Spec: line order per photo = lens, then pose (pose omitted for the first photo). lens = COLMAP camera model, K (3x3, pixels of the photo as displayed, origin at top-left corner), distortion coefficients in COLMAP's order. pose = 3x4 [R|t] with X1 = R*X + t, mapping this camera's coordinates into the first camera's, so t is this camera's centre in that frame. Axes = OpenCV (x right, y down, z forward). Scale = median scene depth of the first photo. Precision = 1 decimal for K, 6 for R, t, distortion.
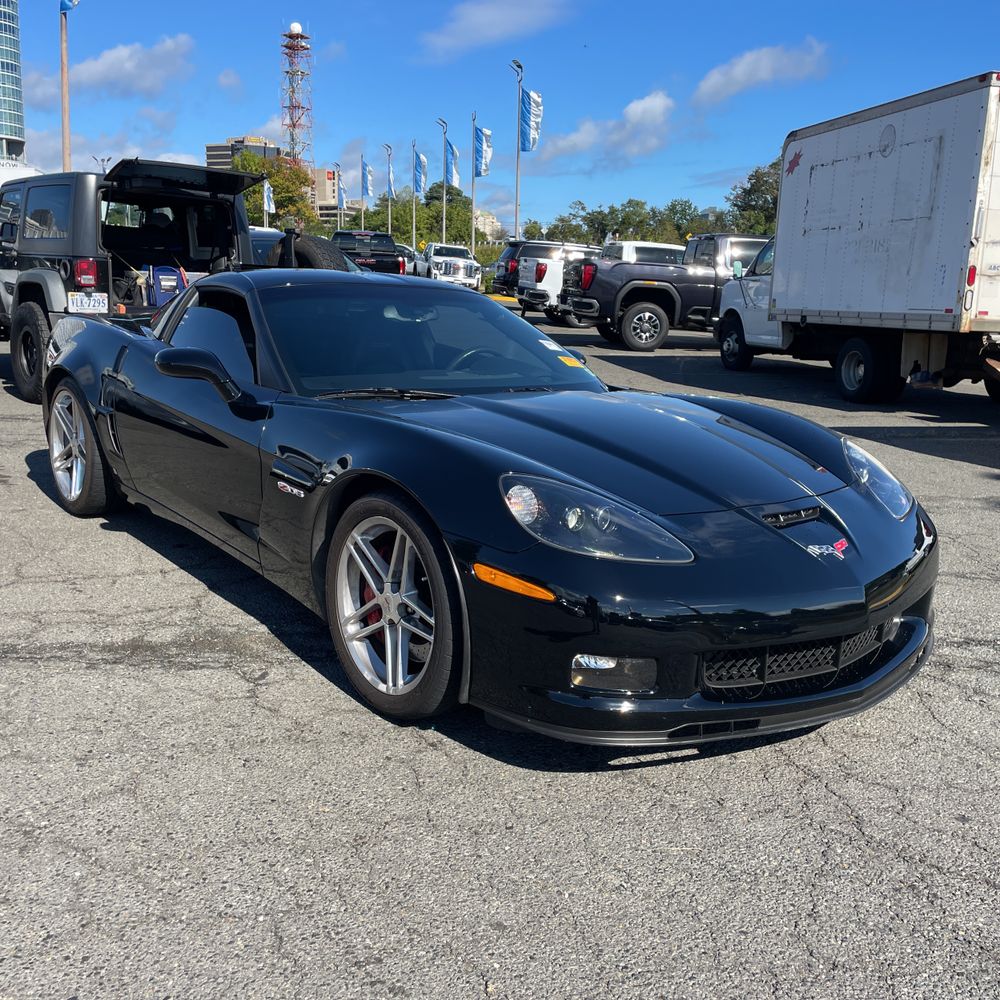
lens RADIAL K [[977.4, 0, 506.4], [0, 977.4, 499.4], [0, 0, 1]] dist [0.119049, -0.192060]
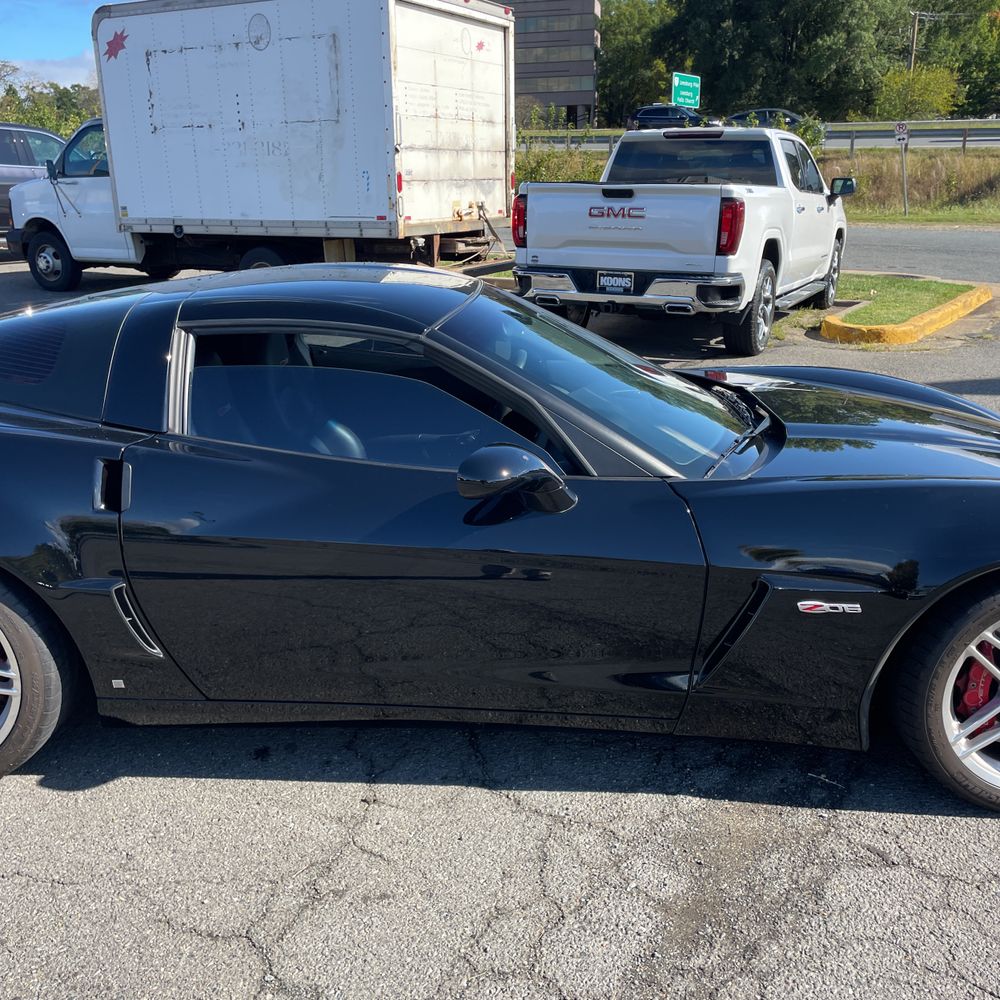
lens RADIAL K [[991.3, 0, 495.6], [0, 991.3, 504.4], [0, 0, 1]] dist [0.090206, -0.113361]
pose [[0.657326, -0.273152, 0.702360, -0.272041], [0.187141, 0.961971, 0.198975, -0.085718], [-0.730000, 0.000649, 0.683447, 0.204770]]
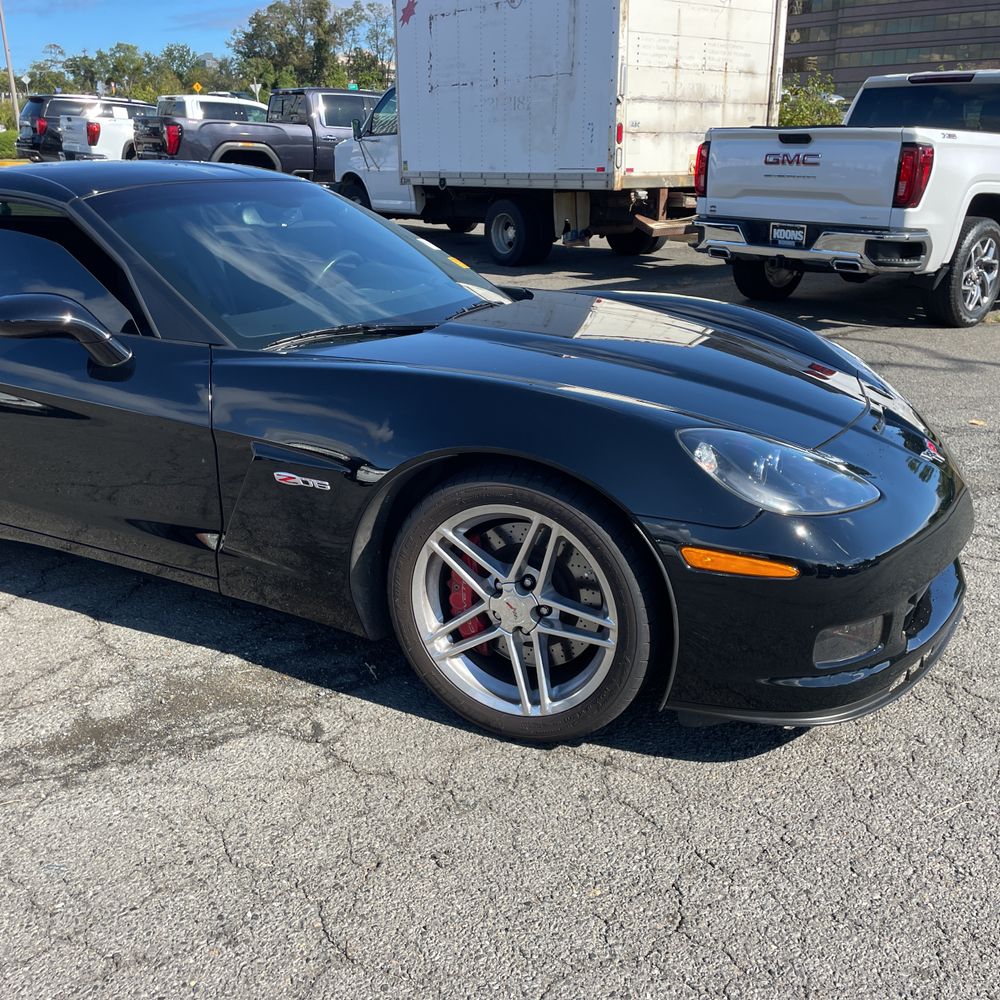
lens RADIAL K [[985.9, 0, 502.5], [0, 985.9, 494.9], [0, 0, 1]] dist [0.080012, -0.109630]
pose [[0.898273, -0.176407, 0.402475, -0.117798], [0.123279, 0.980269, 0.154514, -0.029460], [-0.421792, -0.089179, 0.902297, 0.079293]]
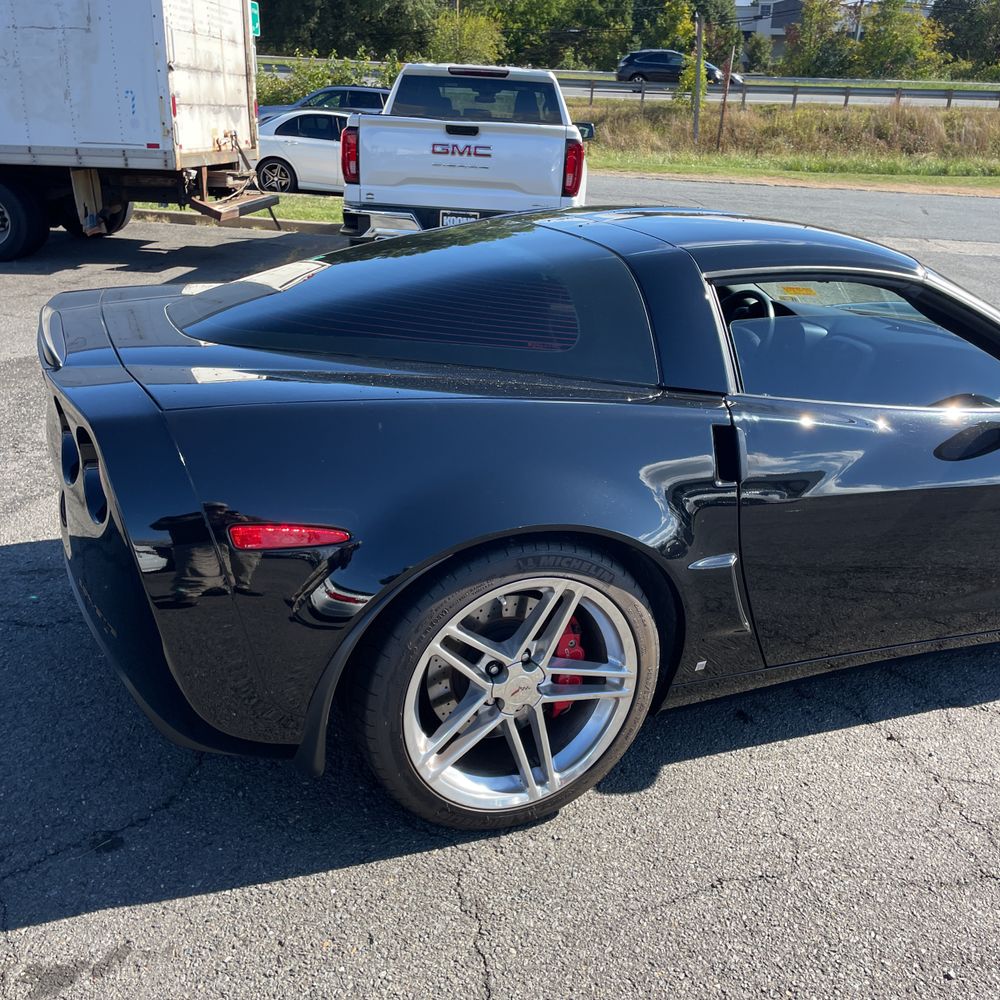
lens RADIAL K [[991.3, 0, 495.6], [0, 991.3, 504.4], [0, 0, 1]] dist [0.090206, -0.113361]
pose [[0.298567, -0.368798, 0.880253, -0.372830], [0.176177, 0.927768, 0.328949, -0.129178], [-0.937987, 0.056867, 0.341975, 0.402388]]
